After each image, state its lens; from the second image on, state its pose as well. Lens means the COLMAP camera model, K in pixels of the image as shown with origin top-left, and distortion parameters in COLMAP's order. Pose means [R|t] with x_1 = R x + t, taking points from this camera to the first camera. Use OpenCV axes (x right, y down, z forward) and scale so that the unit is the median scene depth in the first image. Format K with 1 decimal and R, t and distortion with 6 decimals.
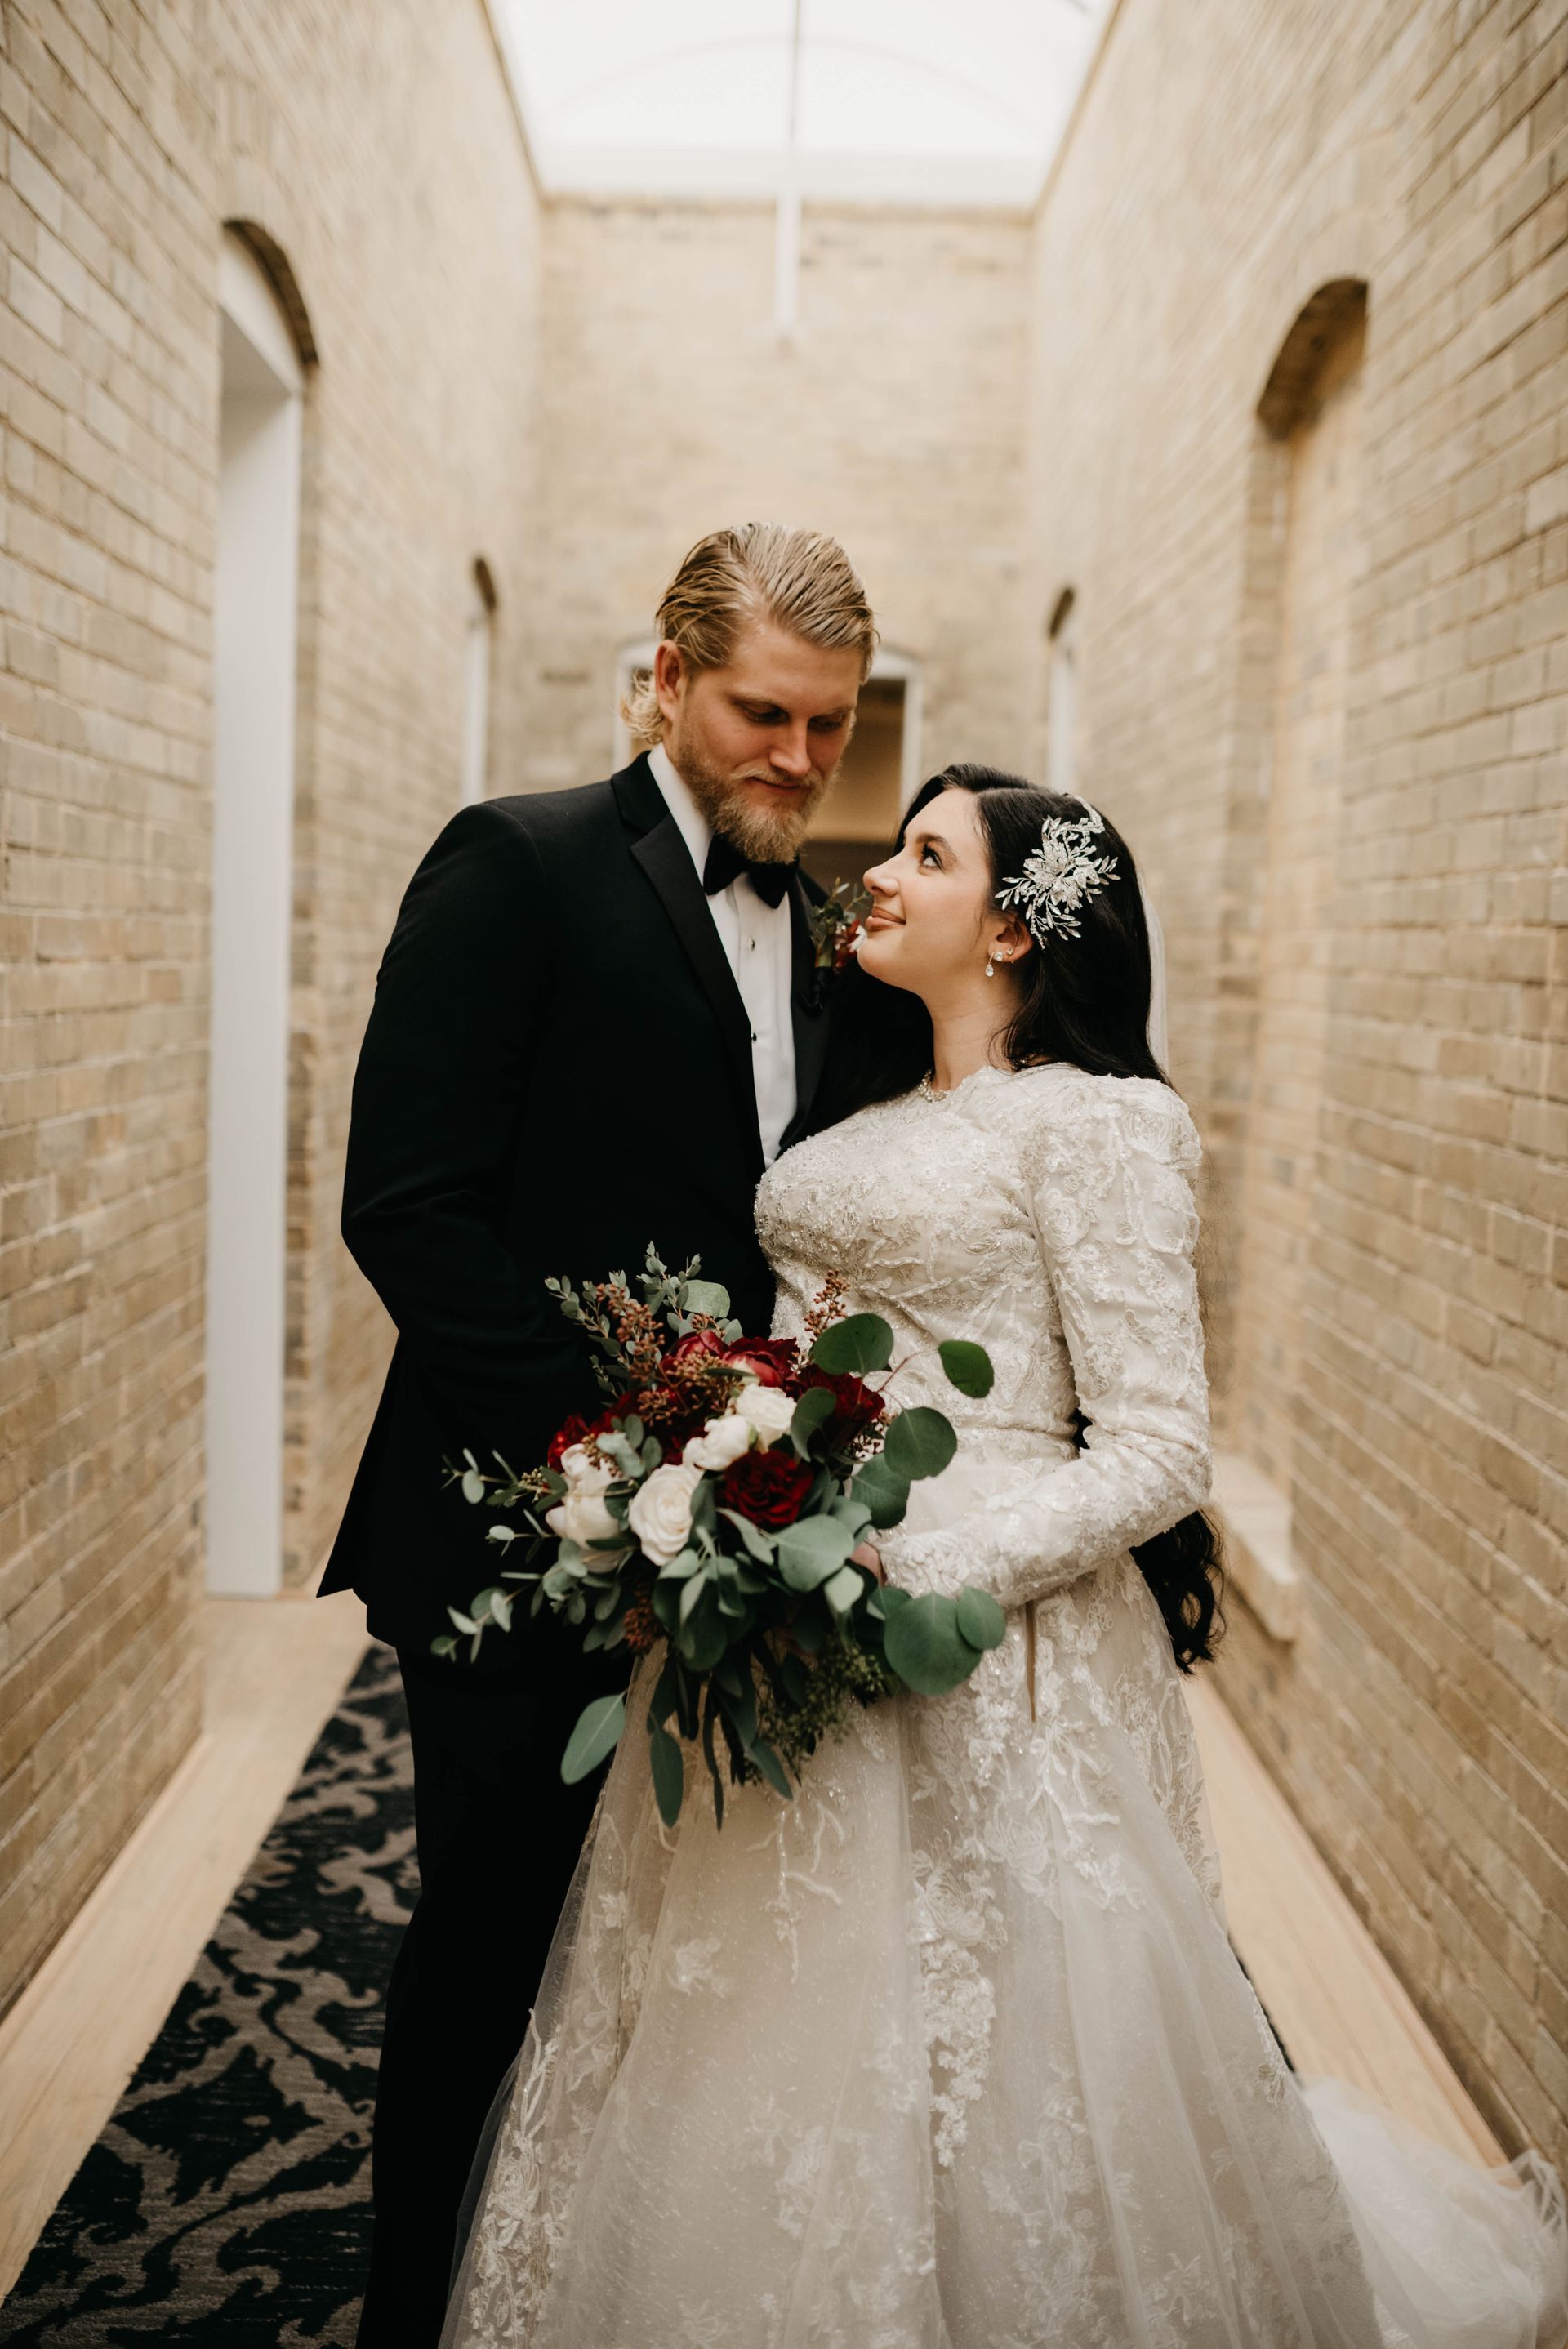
lens RADIAL K [[2318.4, 0, 768.1], [0, 2318.4, 1139.2], [0, 0, 1]] dist [-0.044942, 0.120287]
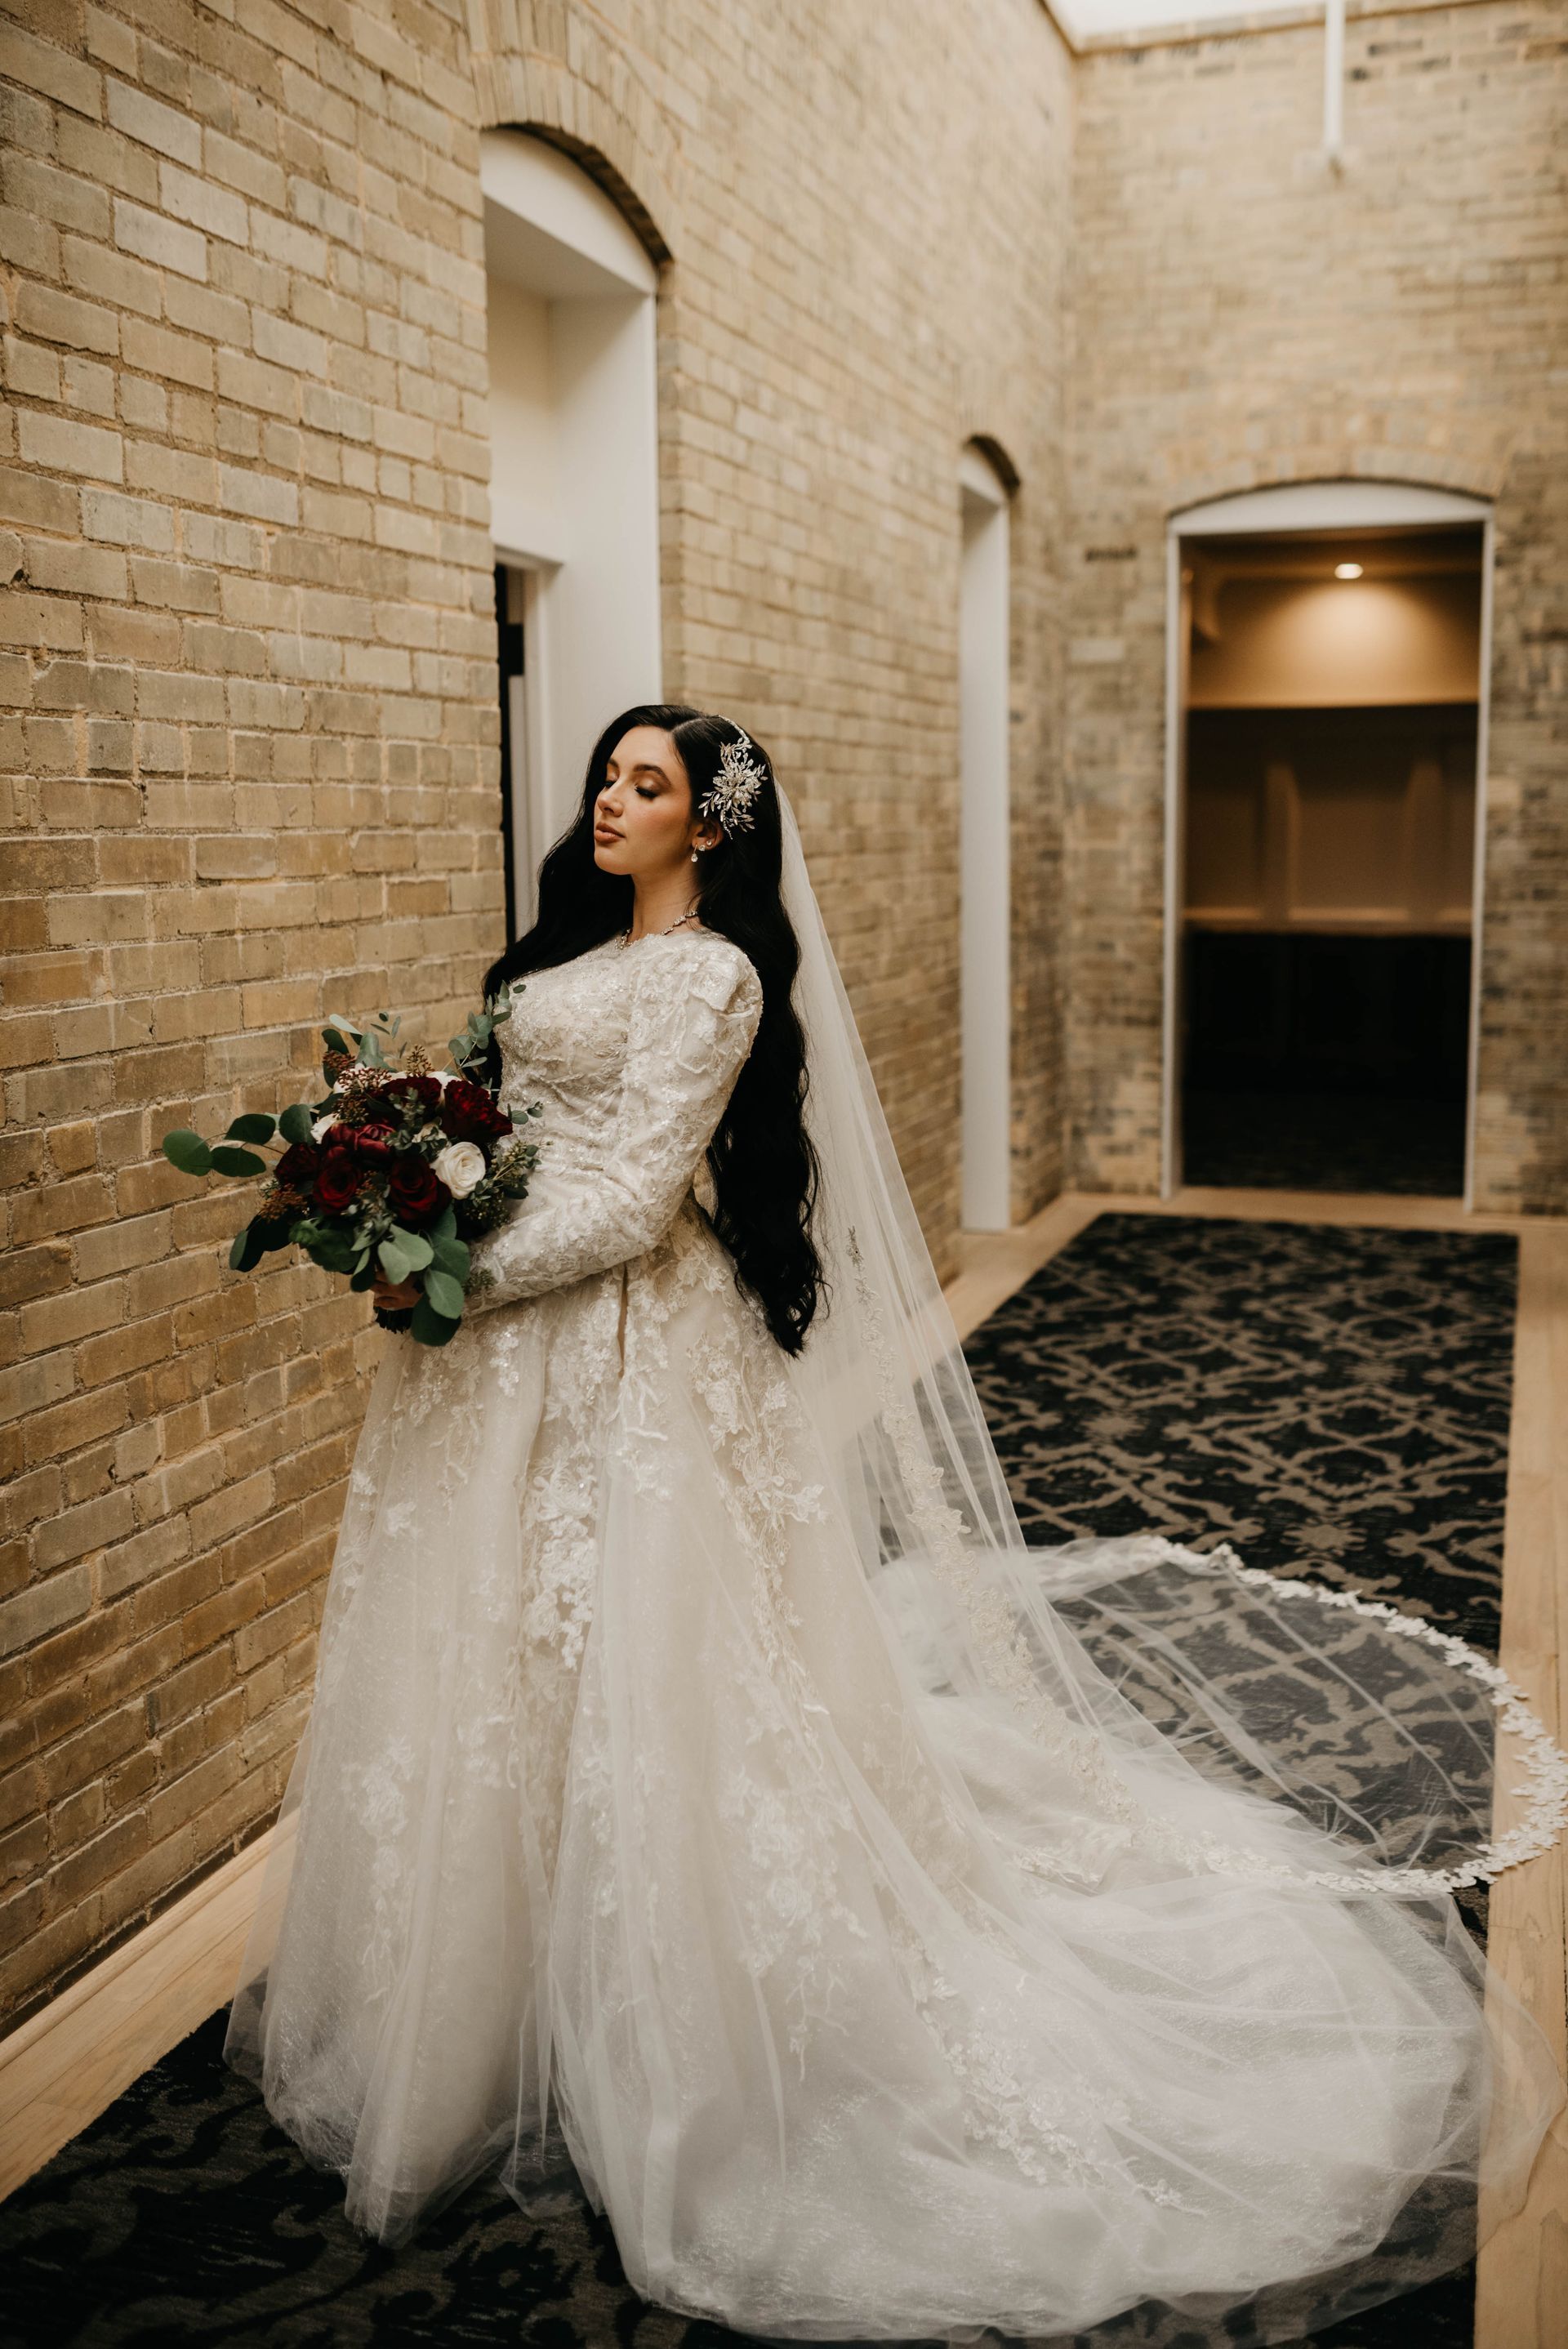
lens RADIAL K [[2318.4, 0, 768.1], [0, 2318.4, 1139.2], [0, 0, 1]] dist [-0.044942, 0.120287]
pose [[0.945493, -0.002021, -0.325636, 0.162885], [0.017422, 0.998863, 0.044385, -0.002345], [0.325176, -0.047639, 0.944453, 0.059642]]
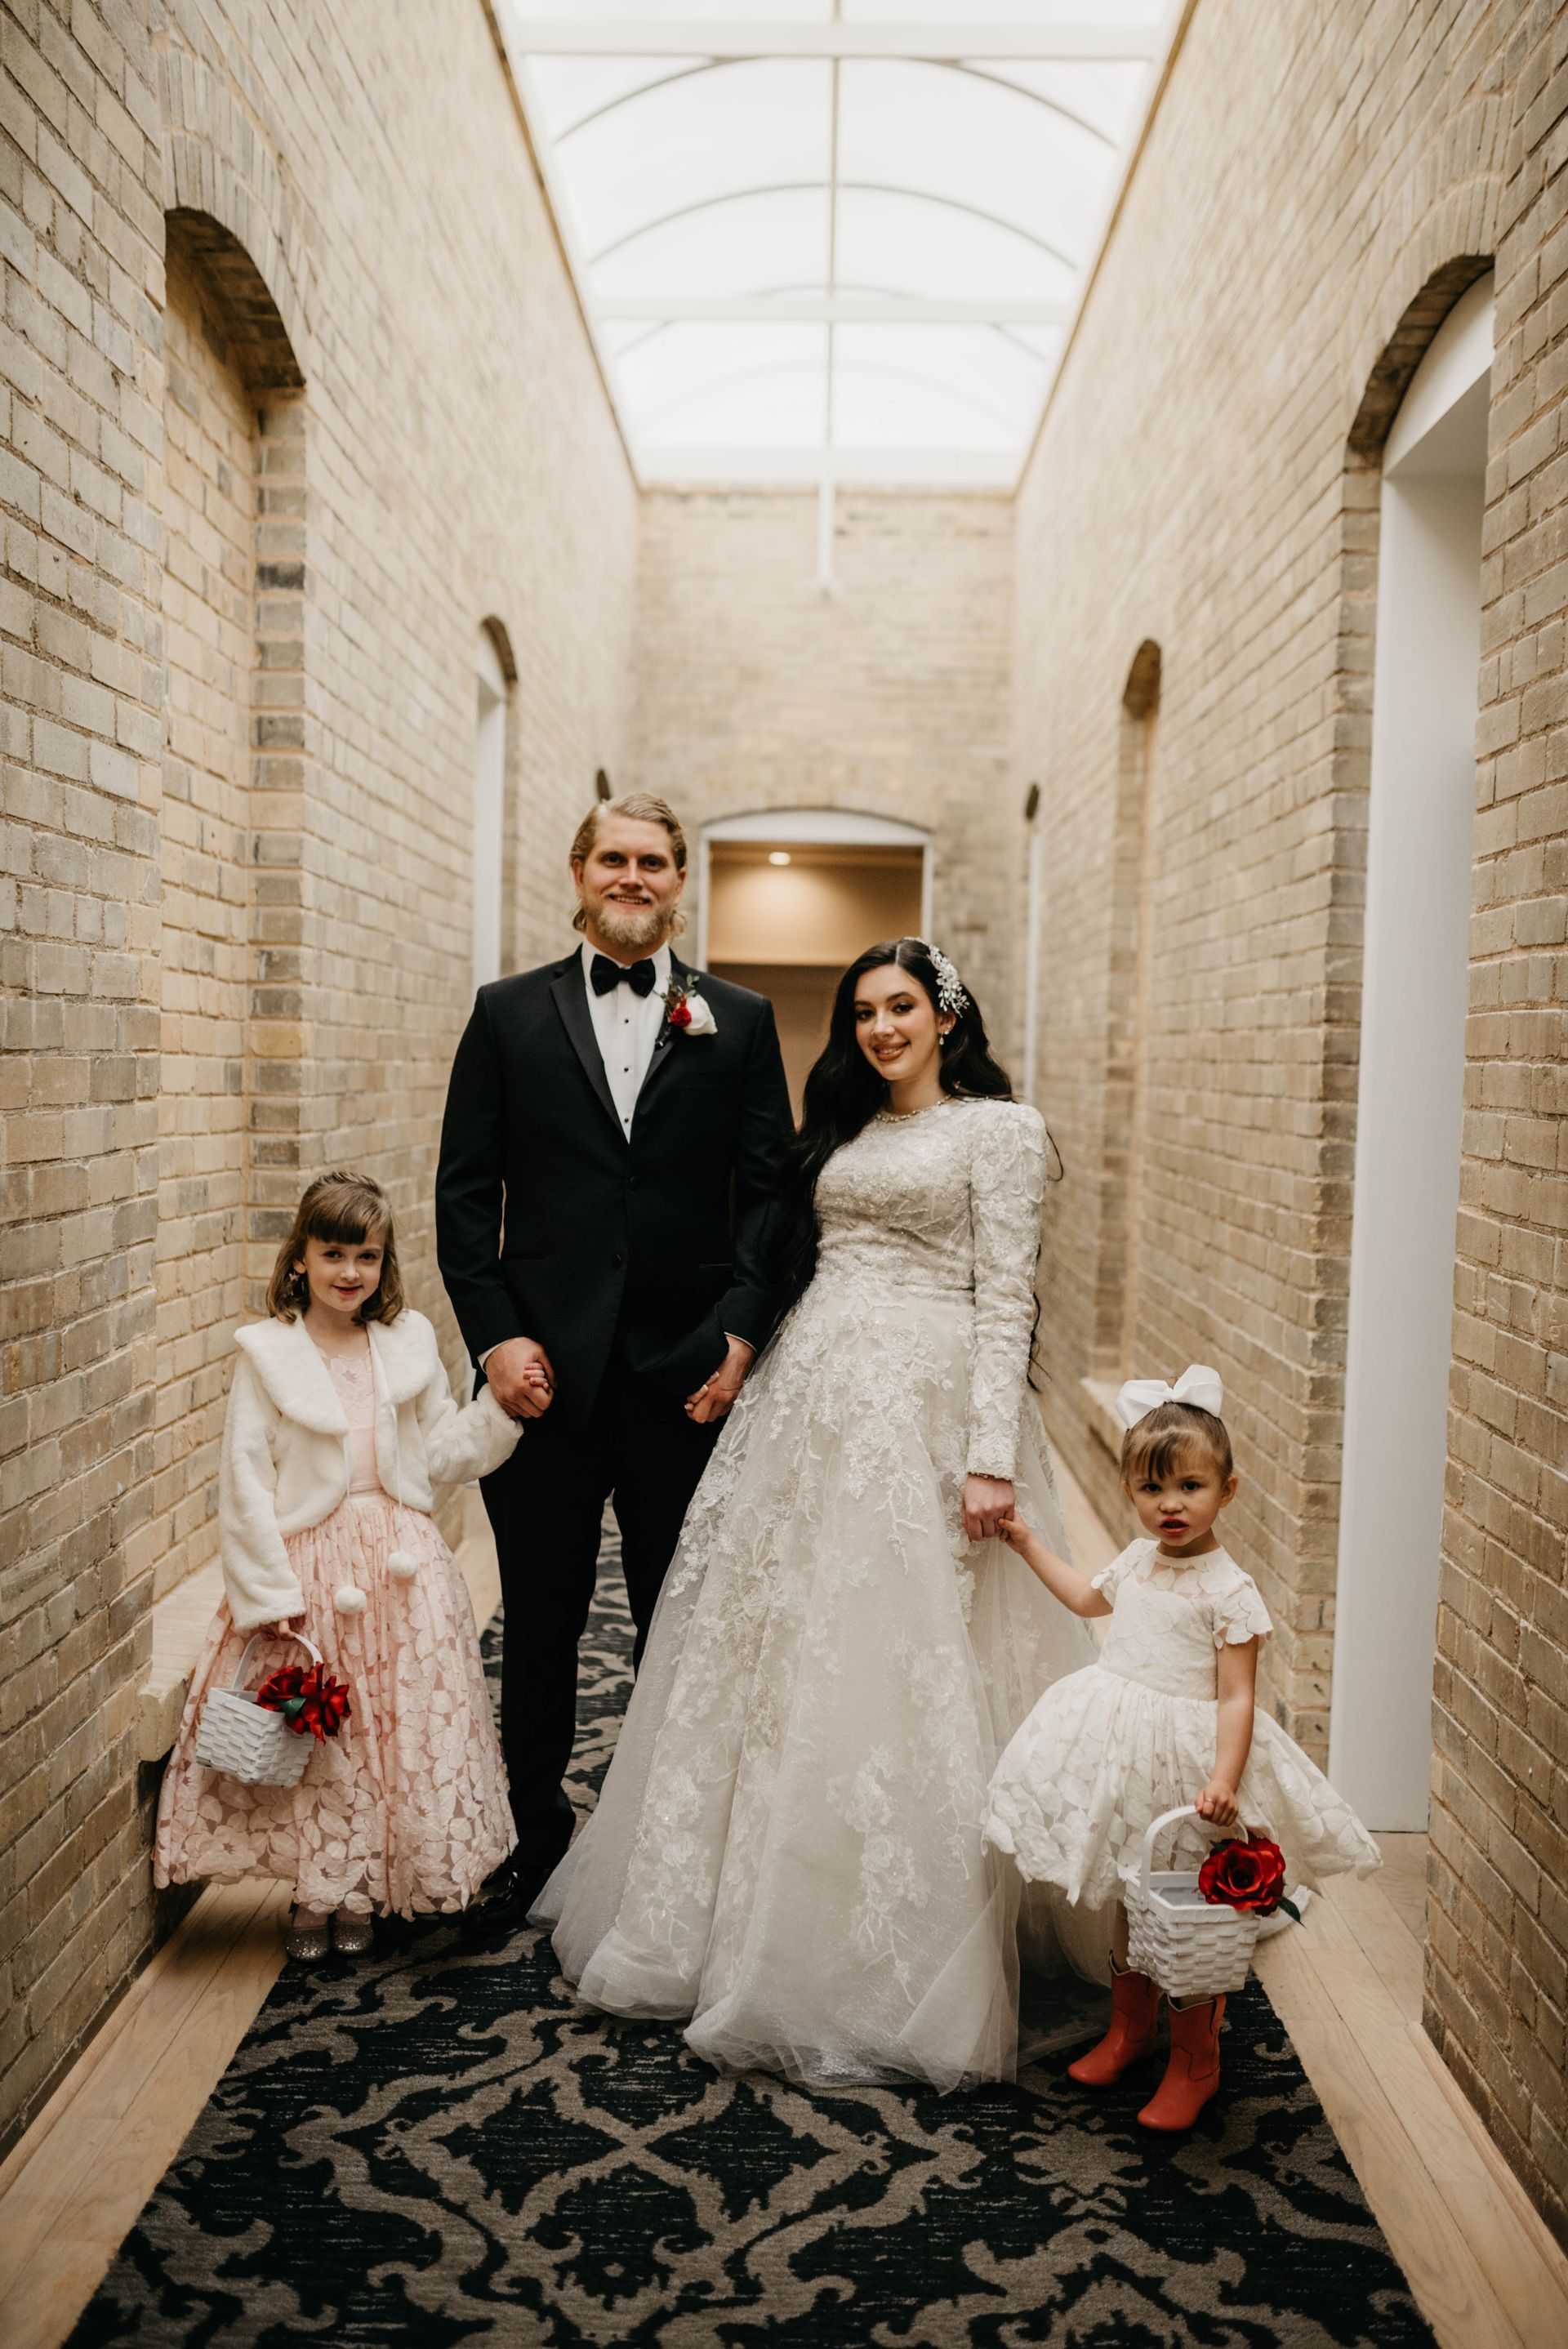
lens RADIAL K [[2360.1, 0, 784.0], [0, 2360.1, 1174.5], [0, 0, 1]] dist [-0.055793, 0.072648]
pose [[0.999715, -0.011478, -0.020945, 0.014025], [0.010715, 0.999288, -0.036178, 0.054493], [0.021346, 0.035943, 0.999126, -0.555591]]
